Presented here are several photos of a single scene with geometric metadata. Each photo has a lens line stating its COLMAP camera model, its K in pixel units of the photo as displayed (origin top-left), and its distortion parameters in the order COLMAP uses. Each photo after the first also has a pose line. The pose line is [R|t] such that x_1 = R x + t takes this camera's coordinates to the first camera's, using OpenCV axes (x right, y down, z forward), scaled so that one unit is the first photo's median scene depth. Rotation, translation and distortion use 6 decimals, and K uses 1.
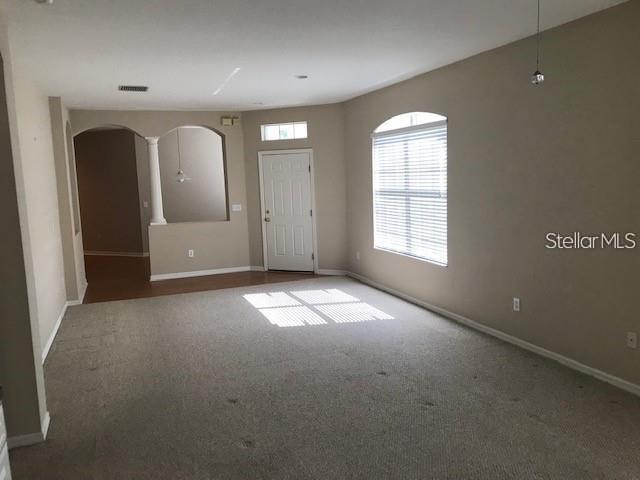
lens RADIAL K [[518.3, 0, 319.5], [0, 518.3, 236.2], [0, 0, 1]] dist [0.025978, -0.014039]
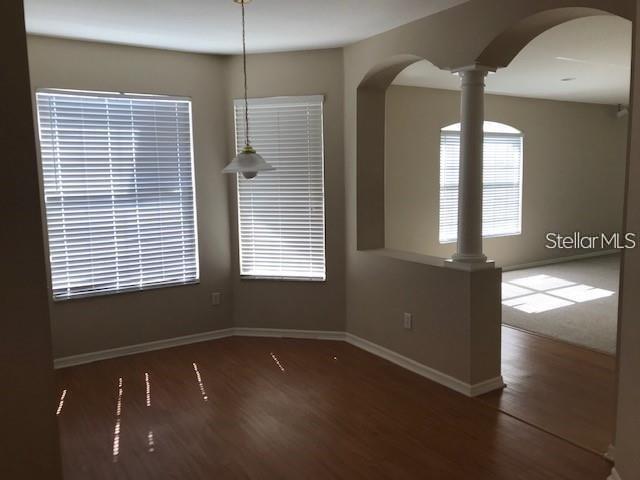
lens RADIAL K [[518.3, 0, 320.3], [0, 518.3, 237.0], [0, 0, 1]] dist [0.025978, -0.014039]
pose [[-0.160937, -0.087624, 0.983067, -0.996949], [0.133789, 0.984920, 0.109692, -0.153018], [-0.977855, 0.149177, -0.146787, 1.600193]]
